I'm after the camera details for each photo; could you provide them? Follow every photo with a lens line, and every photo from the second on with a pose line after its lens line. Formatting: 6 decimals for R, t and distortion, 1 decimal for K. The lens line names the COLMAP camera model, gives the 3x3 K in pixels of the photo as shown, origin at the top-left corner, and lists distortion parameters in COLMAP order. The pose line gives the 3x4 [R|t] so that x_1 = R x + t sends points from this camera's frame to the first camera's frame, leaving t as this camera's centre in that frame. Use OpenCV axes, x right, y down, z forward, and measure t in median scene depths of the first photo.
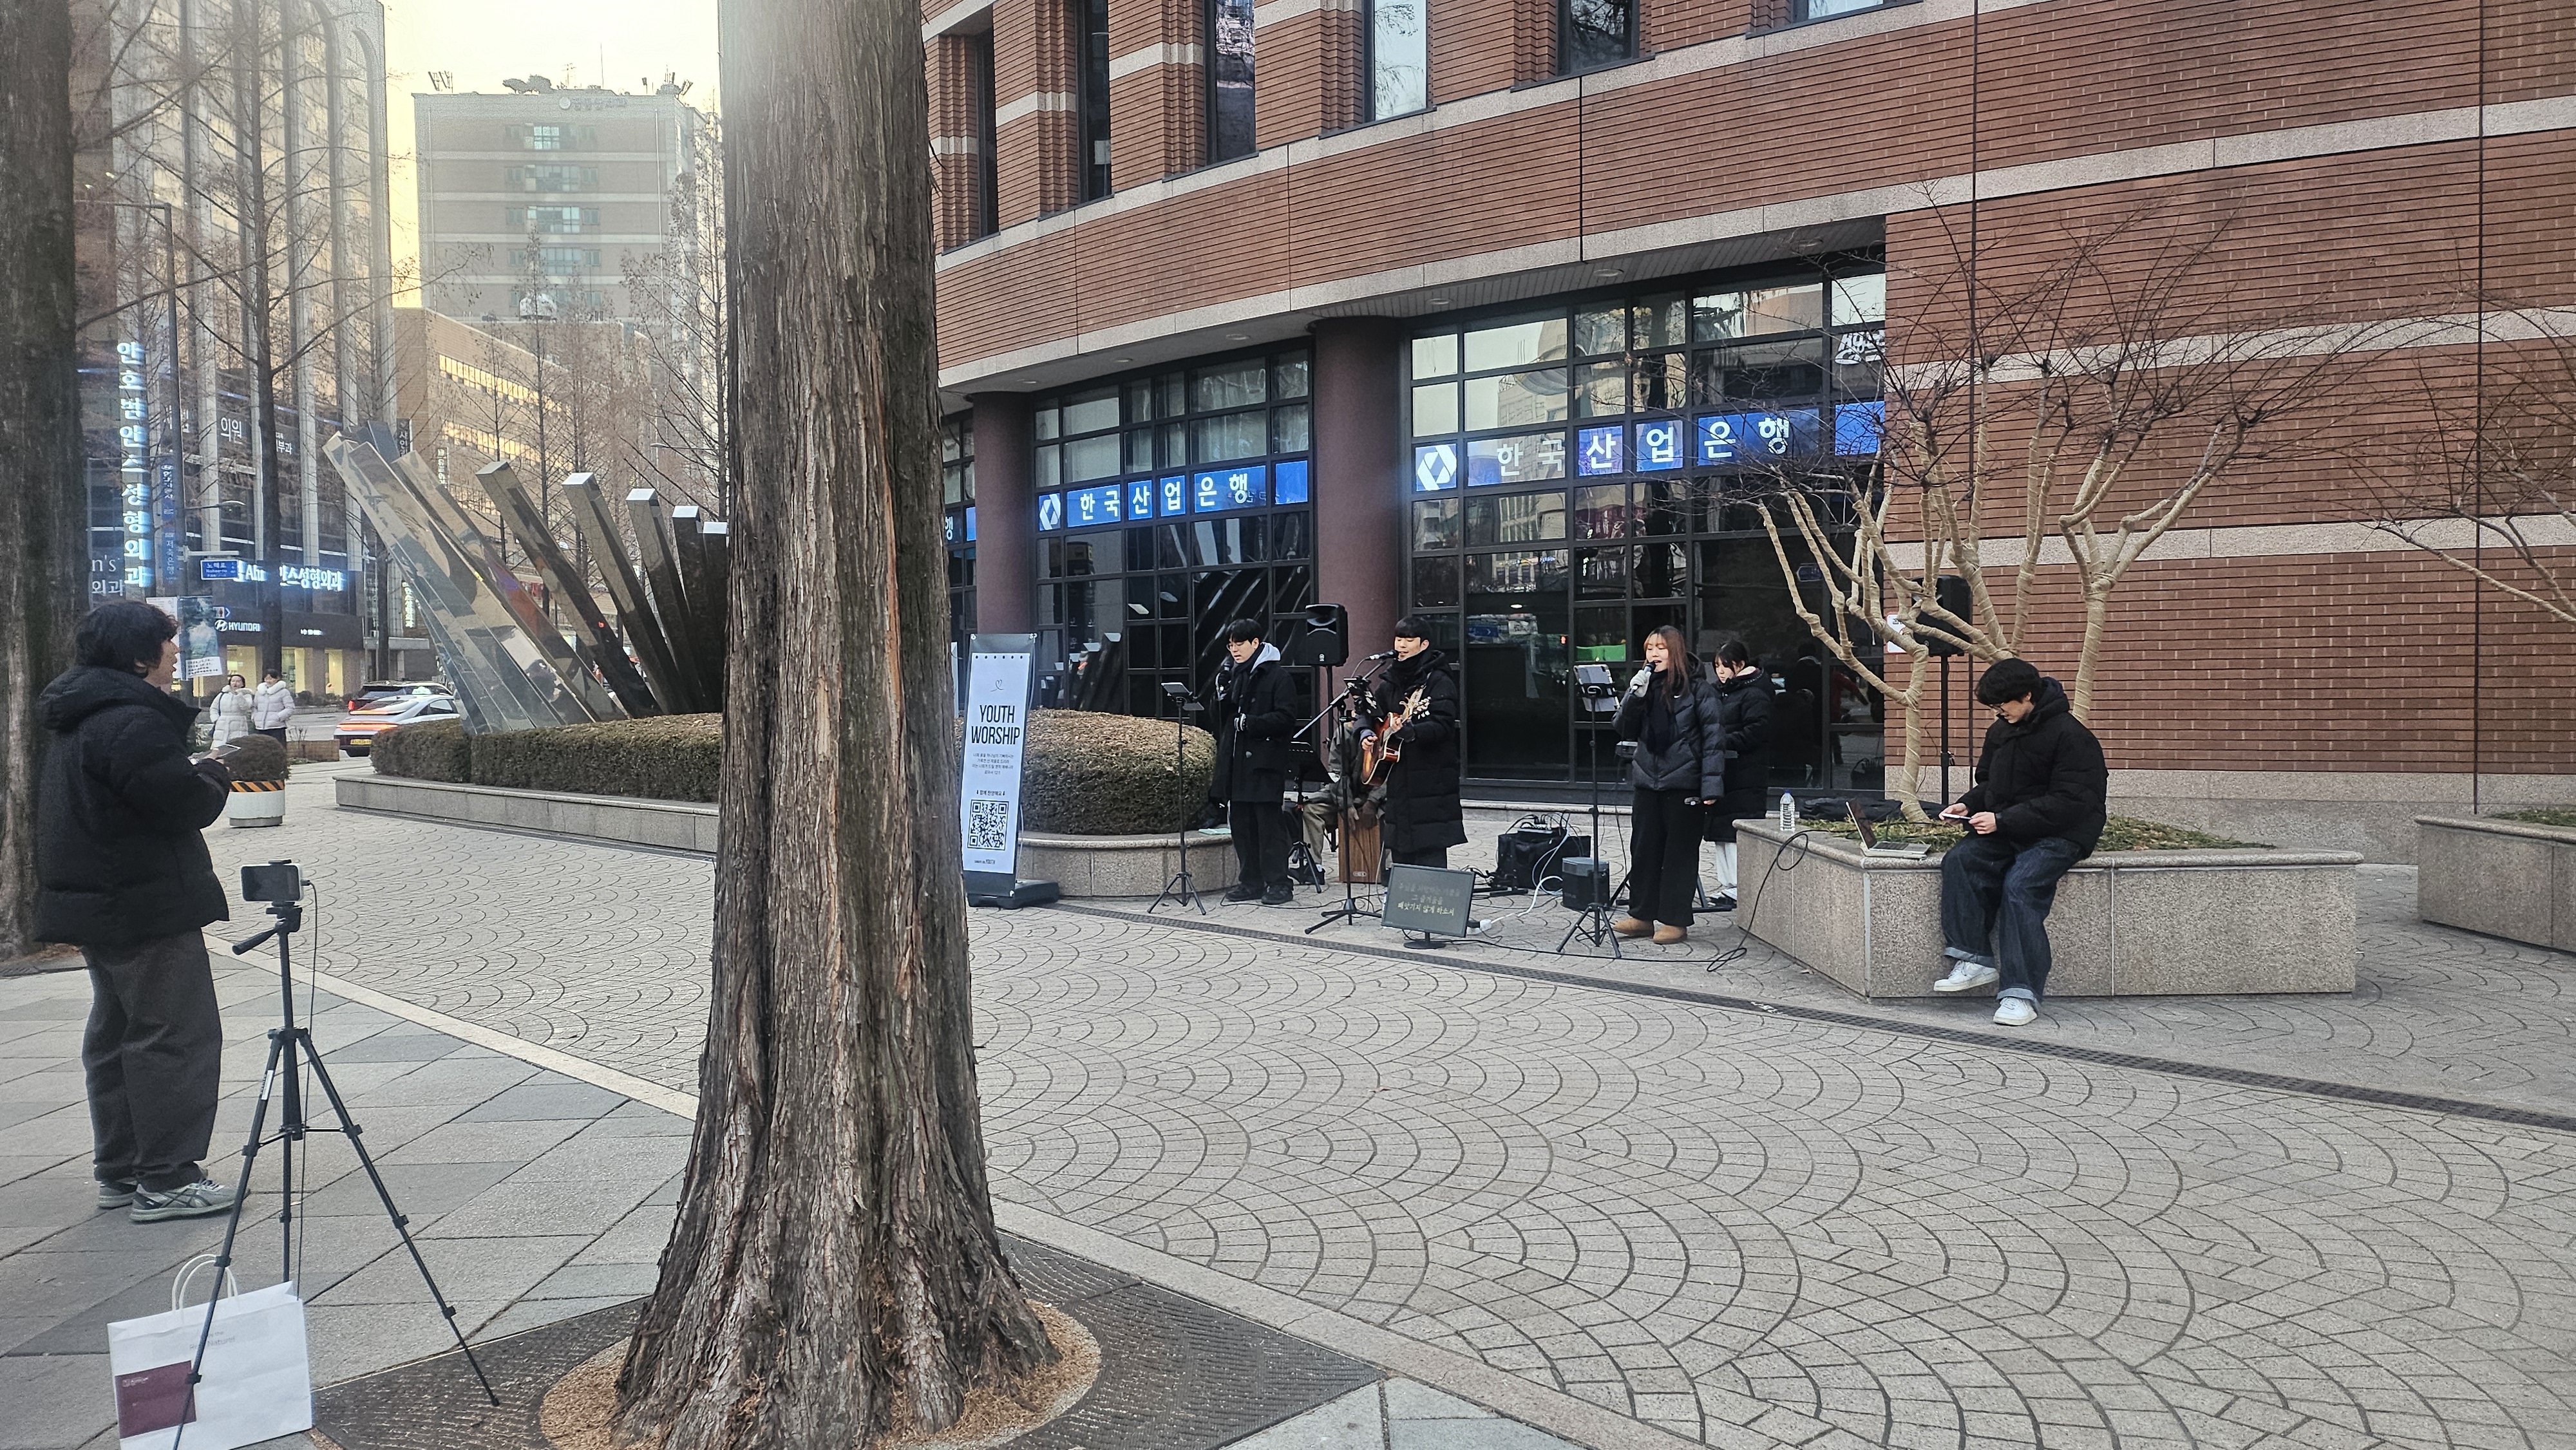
lens RADIAL K [[1855.8, 0, 1288.0], [0, 1855.8, 725.0], [0, 0, 1]] dist [0.086325, -0.075166]
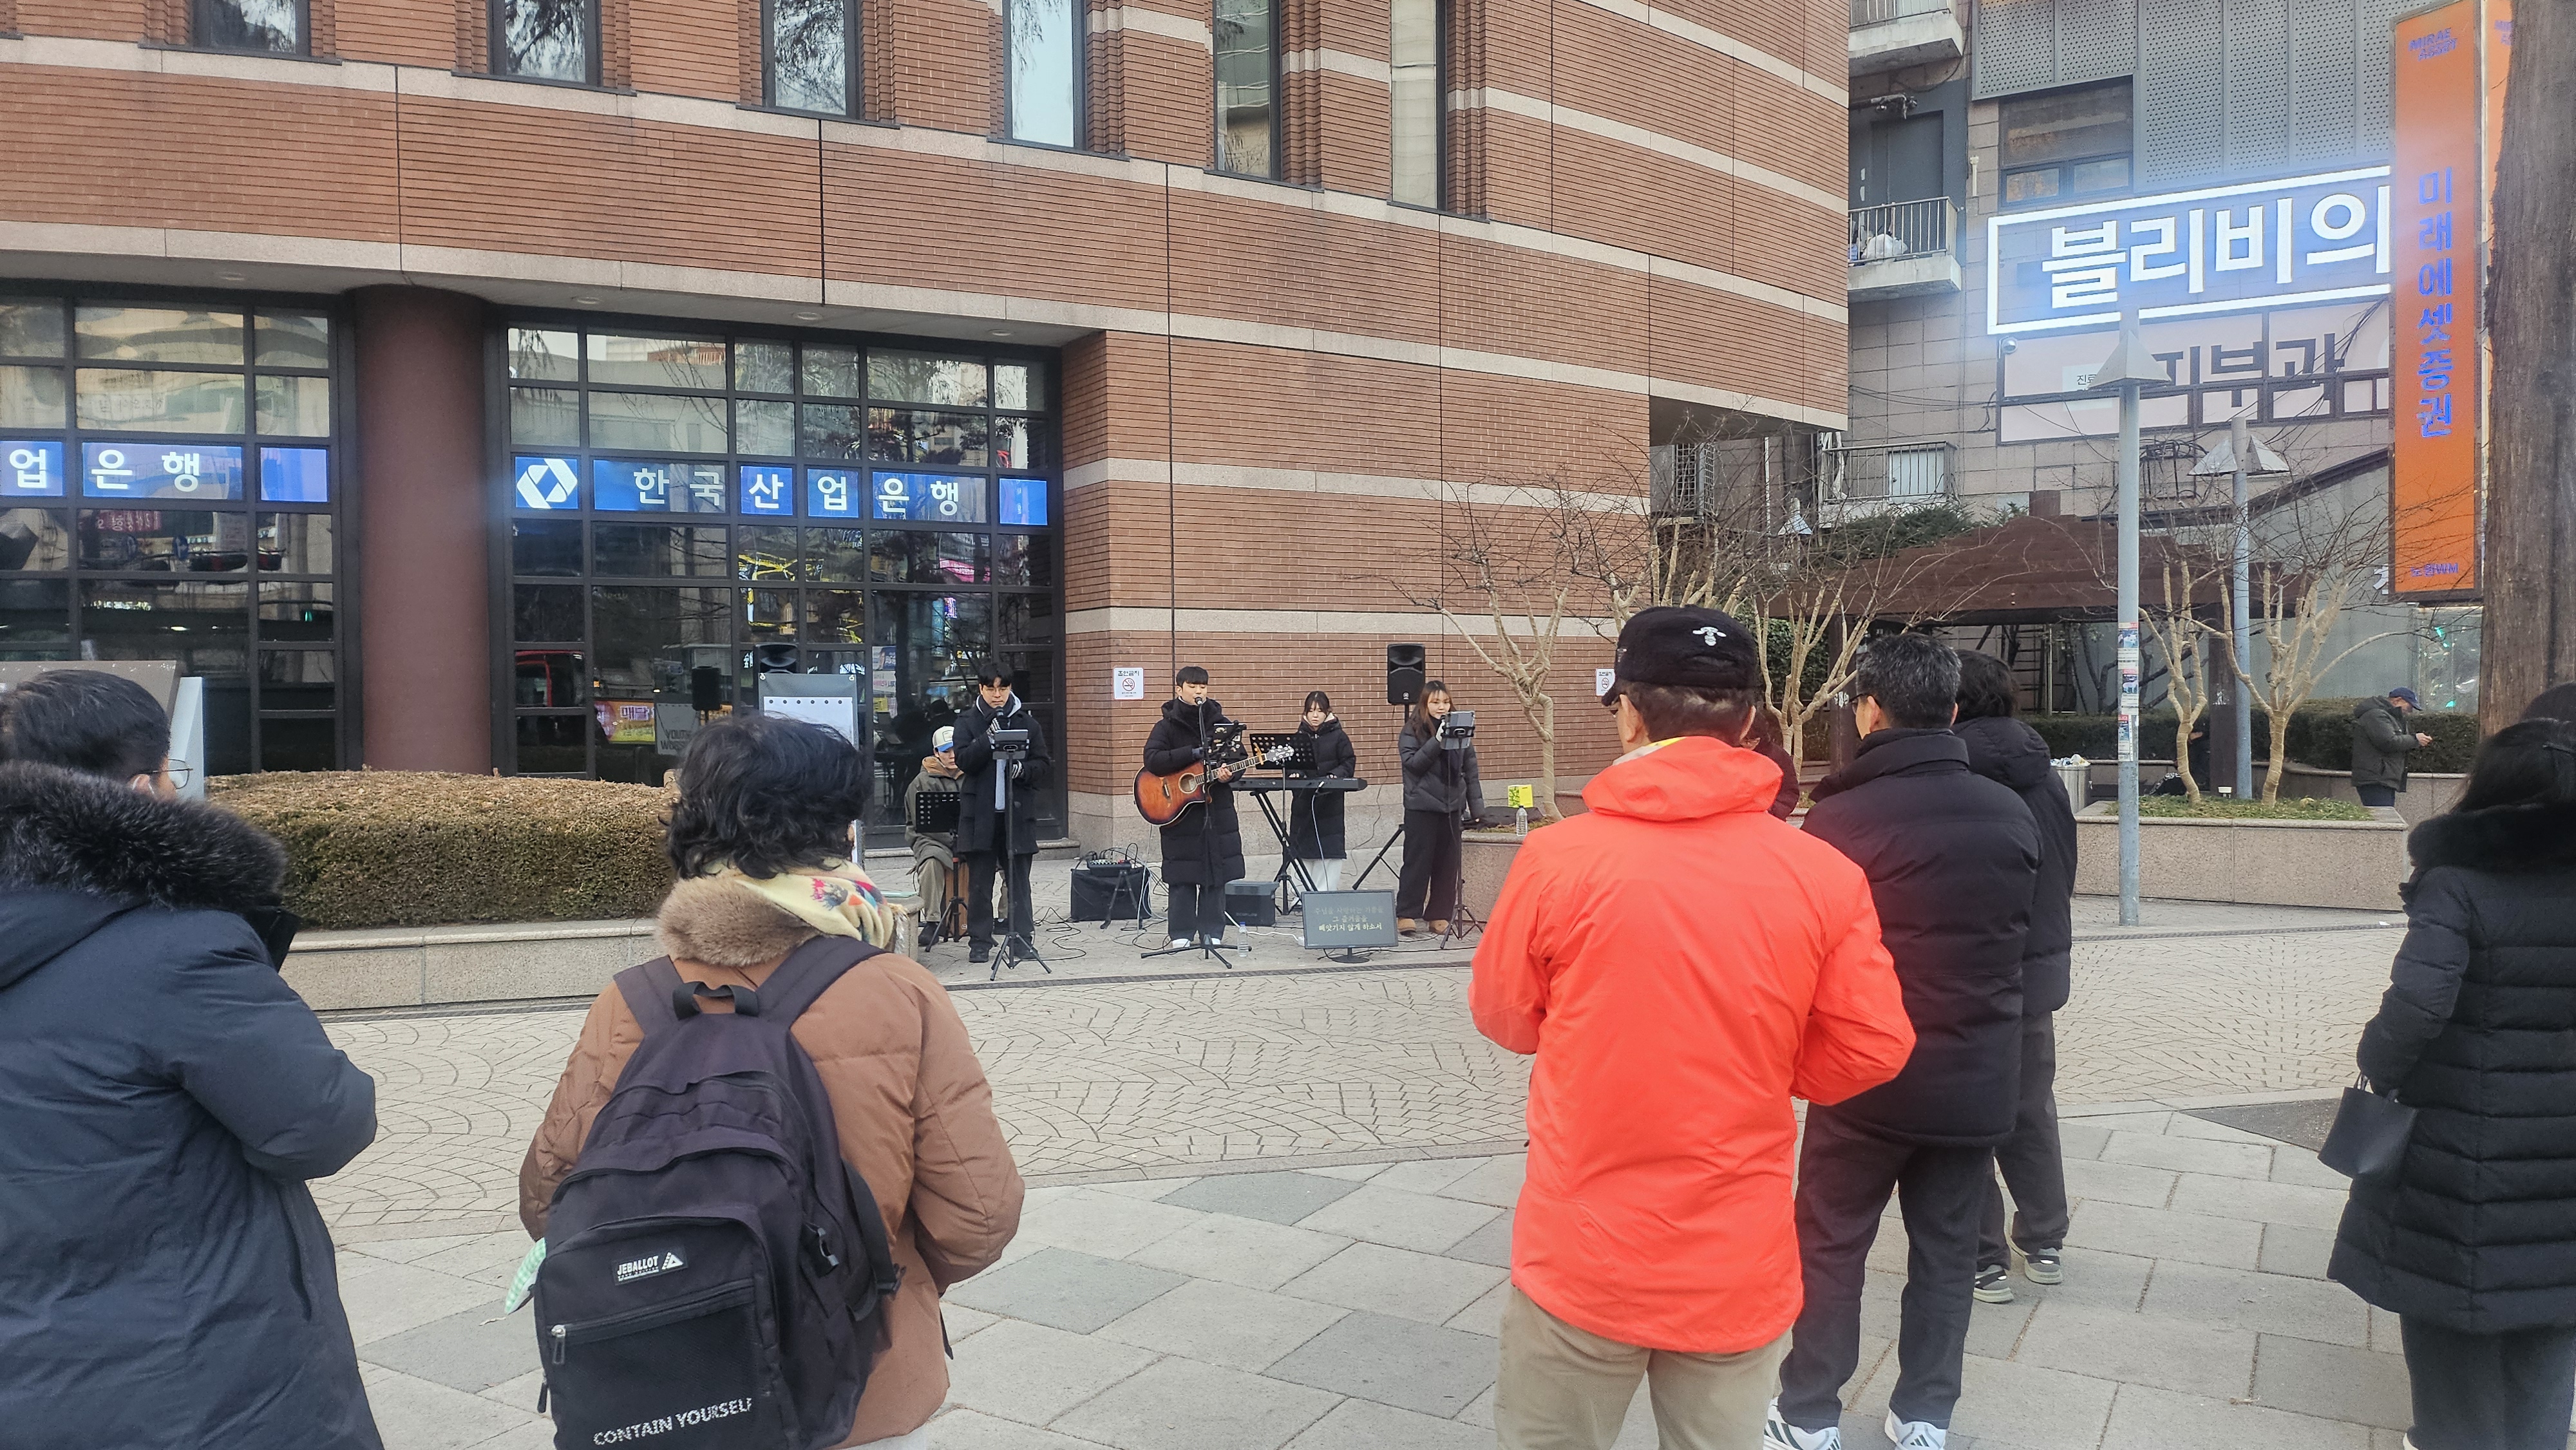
lens RADIAL K [[1830.9, 0, 1288.0], [0, 1830.9, 725.0], [0, 0, 1]] dist [0.090552, -0.090146]
pose [[0.492332, -0.007587, 0.870374, -0.706161], [0.026480, 0.999630, -0.006265, -0.014026], [-0.870005, 0.026132, 0.492351, 0.373828]]
